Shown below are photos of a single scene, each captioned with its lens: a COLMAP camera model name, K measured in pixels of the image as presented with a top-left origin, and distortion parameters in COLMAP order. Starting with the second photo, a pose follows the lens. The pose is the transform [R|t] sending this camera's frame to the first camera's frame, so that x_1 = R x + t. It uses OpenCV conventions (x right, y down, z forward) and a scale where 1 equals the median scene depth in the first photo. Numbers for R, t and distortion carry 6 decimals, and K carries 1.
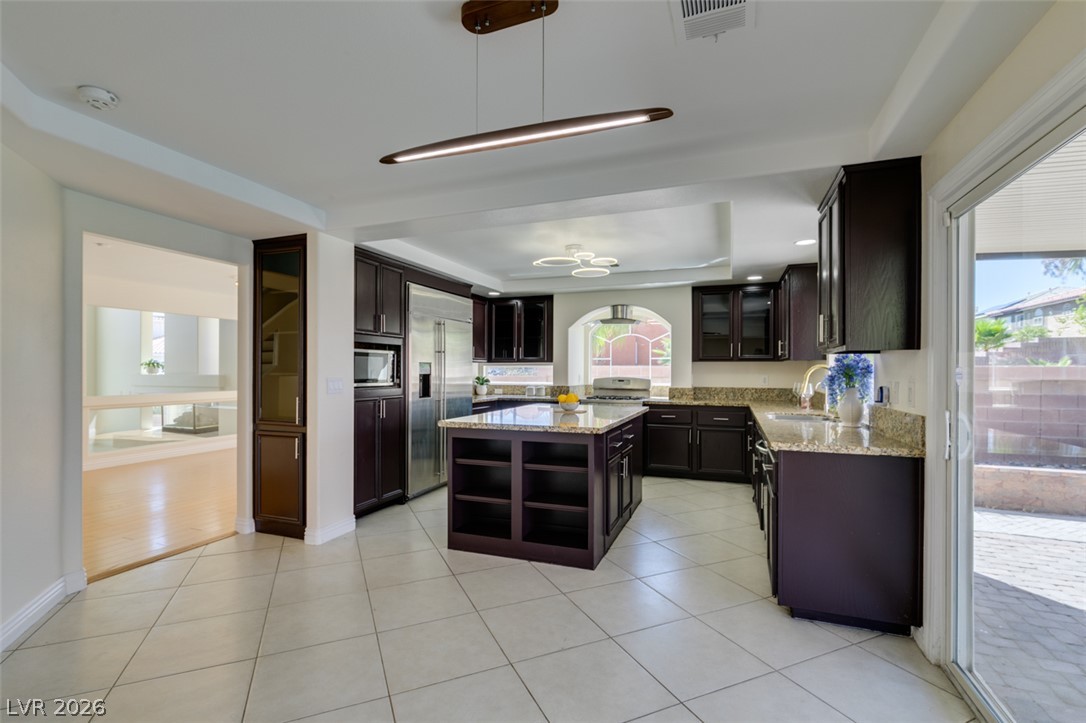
lens RADIAL K [[492.1, 0, 541.5], [0, 492.1, 369.7], [0, 0, 1]] dist [-0.001031, 0.002363]
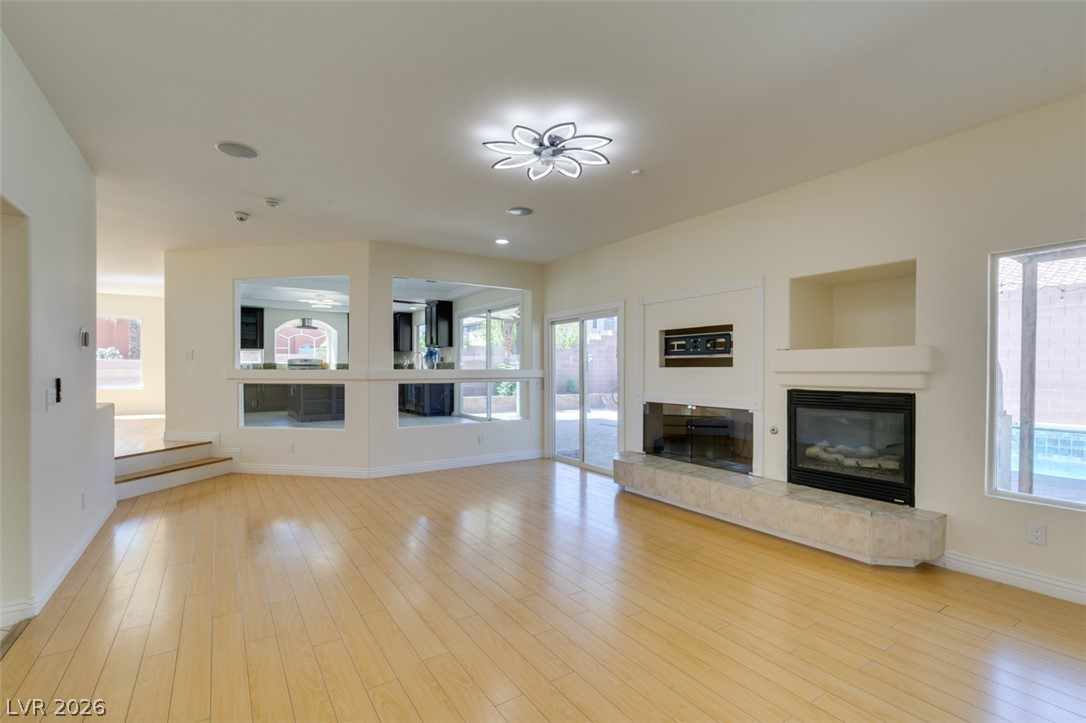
lens RADIAL K [[492.1, 0, 540.2], [0, 492.1, 366.8], [0, 0, 1]] dist [-0.001031, 0.002363]
pose [[0.587193, 0.001333, 0.809446, -1.077393], [0.000622, 0.999998, -0.002098, 0.067834], [-0.809447, 0.001736, 0.587190, -1.017957]]
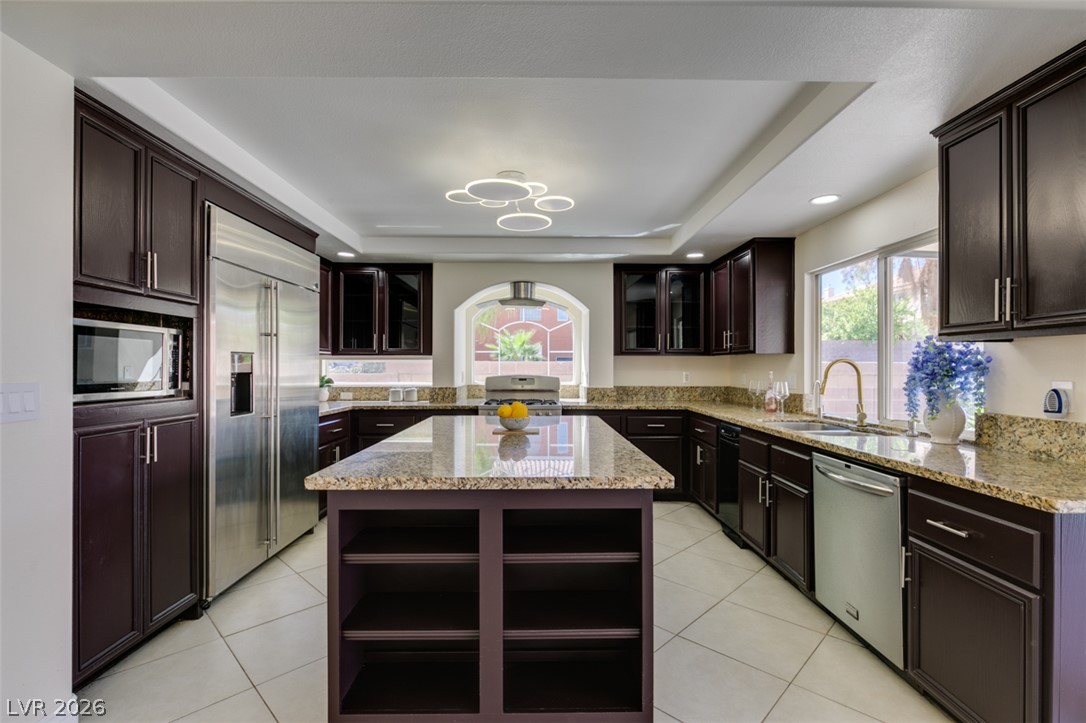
lens RADIAL K [[492.1, 0, 544.9], [0, 492.1, 366.6], [0, 0, 1]] dist [-0.001031, 0.002363]
pose [[0.930149, -0.000869, 0.367182, -0.124726], [0.000073, 0.999998, 0.002183, 0.000693], [-0.367183, -0.002003, 0.930146, 0.360230]]
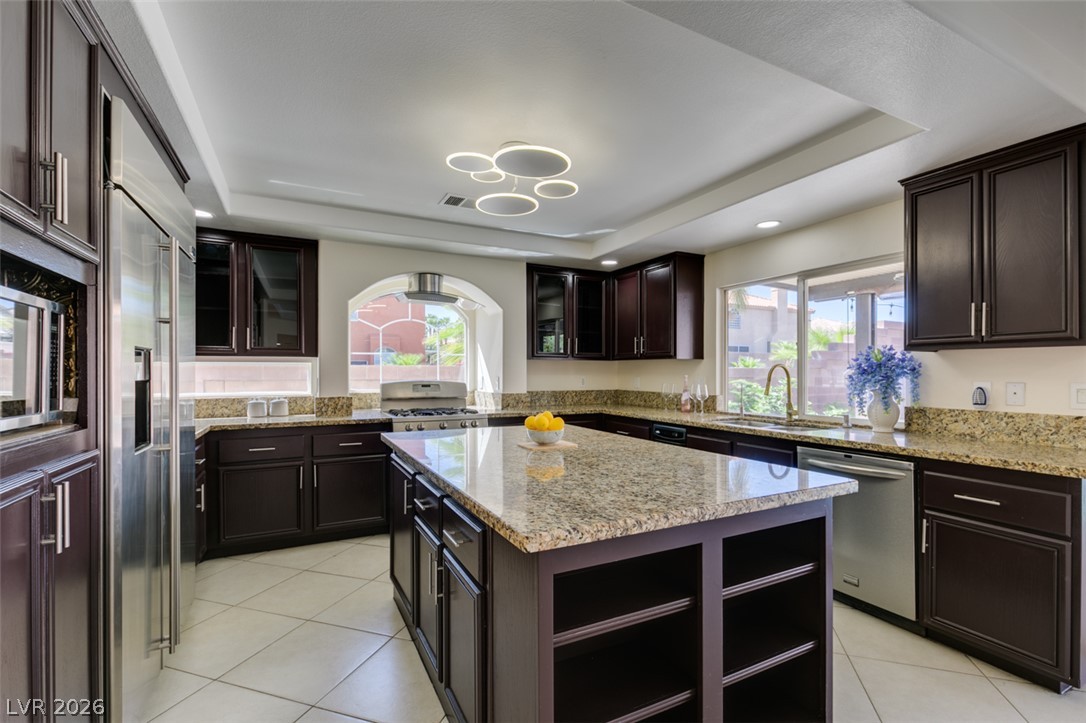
lens RADIAL K [[492.1, 0, 548.6], [0, 492.1, 374.4], [0, 0, 1]] dist [-0.001031, 0.002363]
pose [[0.669827, -0.005625, 0.742495, -0.312535], [-0.000696, 0.999966, 0.008204, 0.001630], [-0.742516, -0.006012, 0.669801, 0.574038]]
